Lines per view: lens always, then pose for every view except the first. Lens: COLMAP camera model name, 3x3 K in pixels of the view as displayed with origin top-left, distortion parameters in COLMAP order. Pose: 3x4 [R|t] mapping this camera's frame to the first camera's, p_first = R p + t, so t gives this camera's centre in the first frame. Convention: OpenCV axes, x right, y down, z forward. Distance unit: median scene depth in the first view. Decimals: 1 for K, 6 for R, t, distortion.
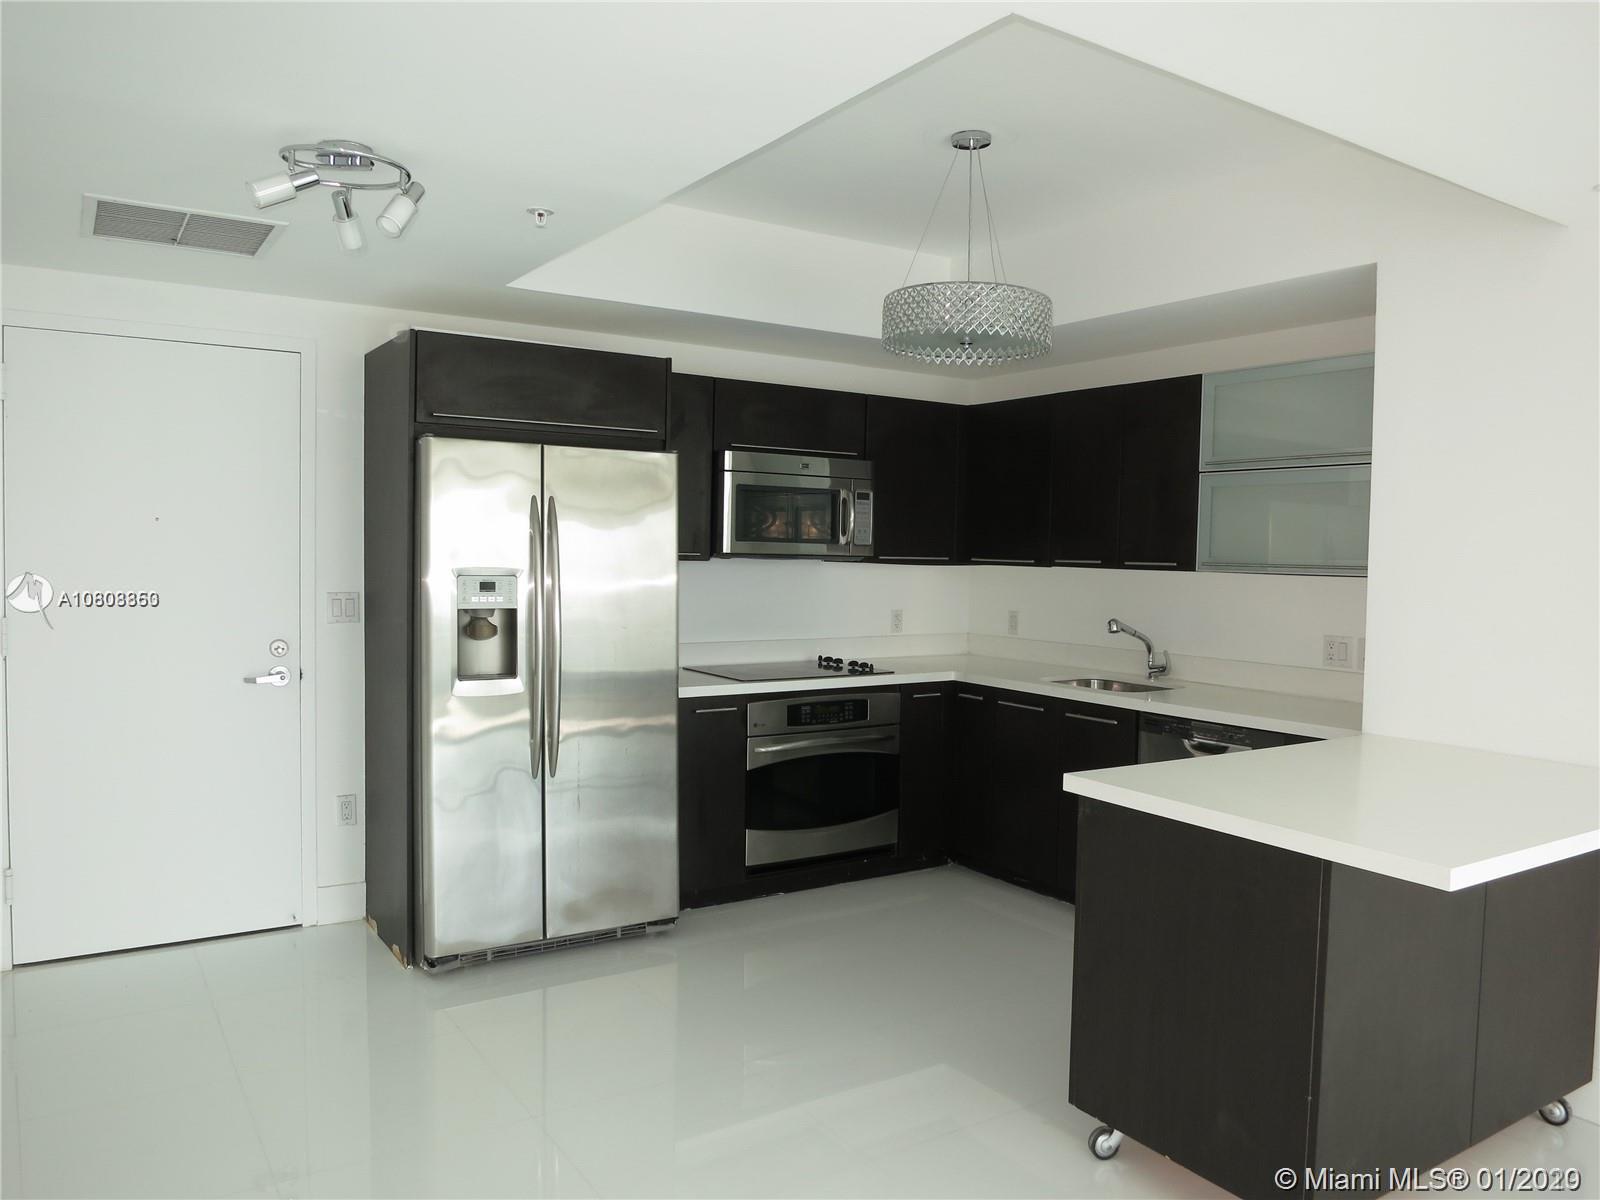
lens RADIAL K [[1156.0, 0, 788.2], [0, 1156.0, 601.6], [0, 0, 1]] dist [-0.044854, 0.007532]
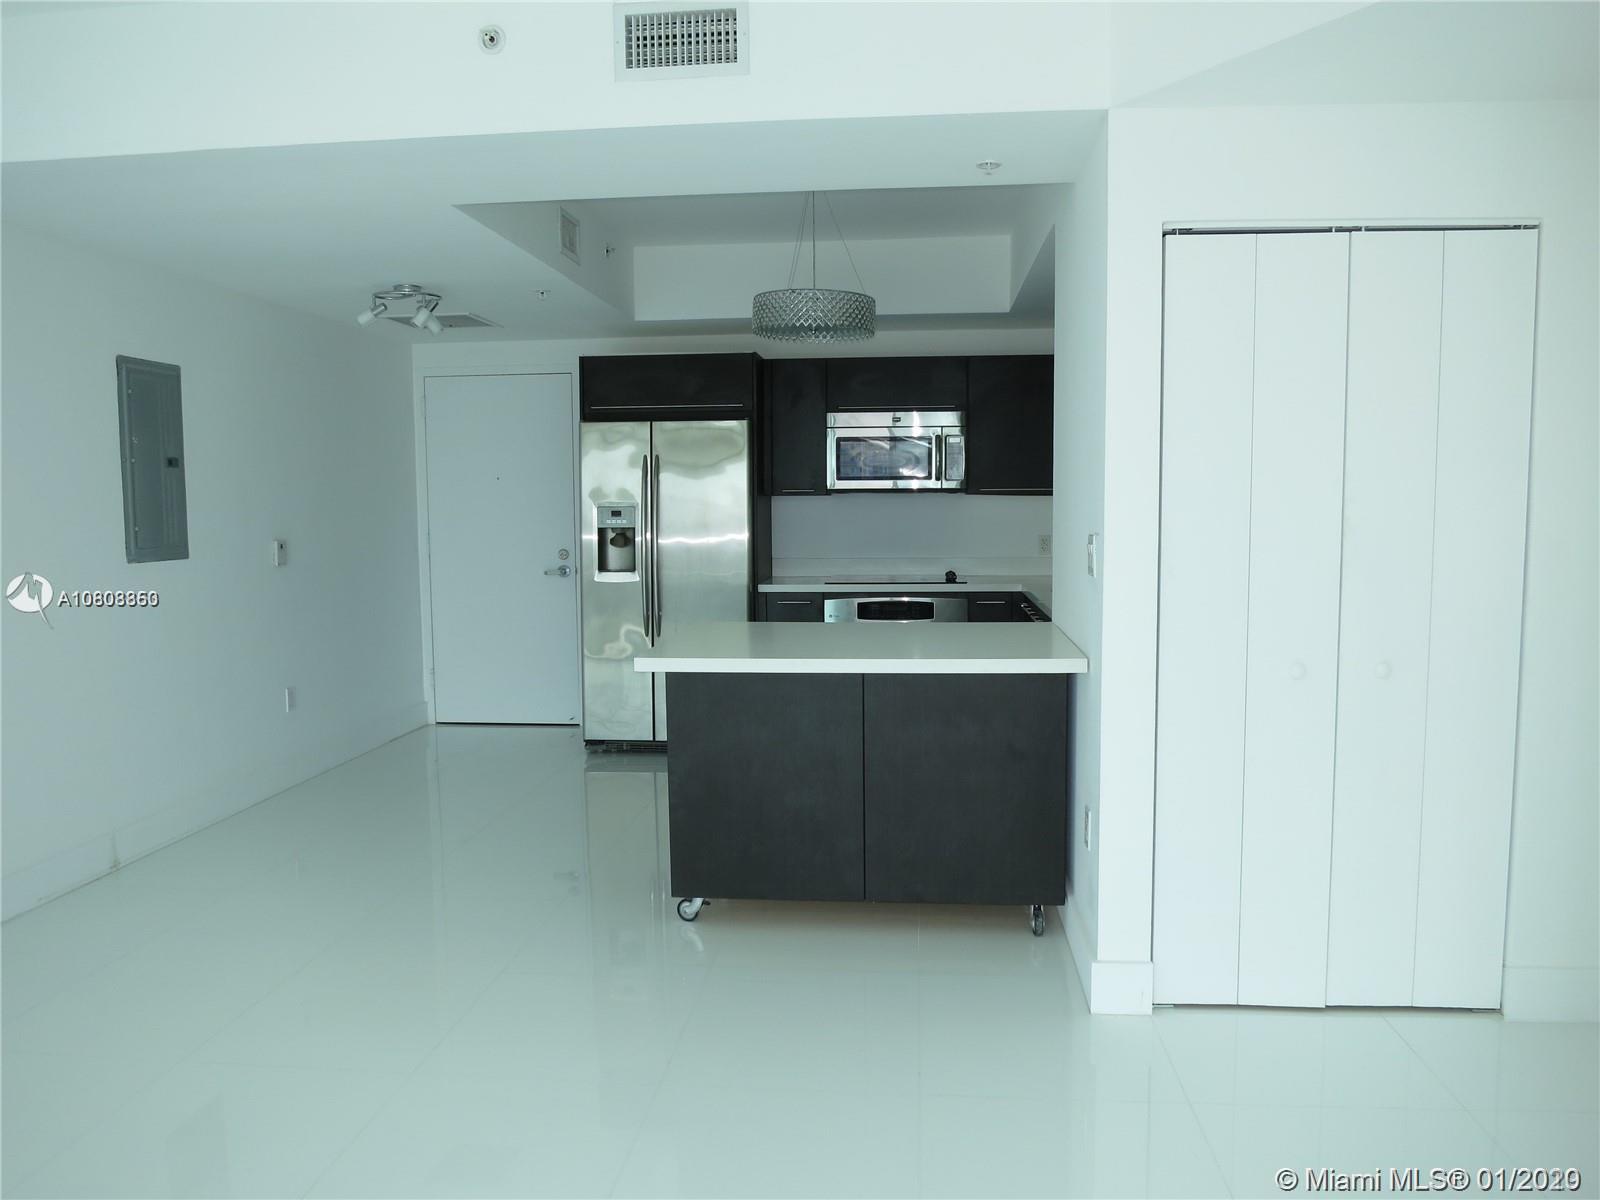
lens RADIAL K [[1156.0, 0, 788.2], [0, 1156.0, 601.6], [0, 0, 1]] dist [-0.044854, 0.007532]
pose [[0.790407, 0.036954, -0.611466, 0.882824], [-0.006936, 0.998655, 0.051387, 0.023877], [0.612542, -0.036376, 0.789600, -0.115941]]
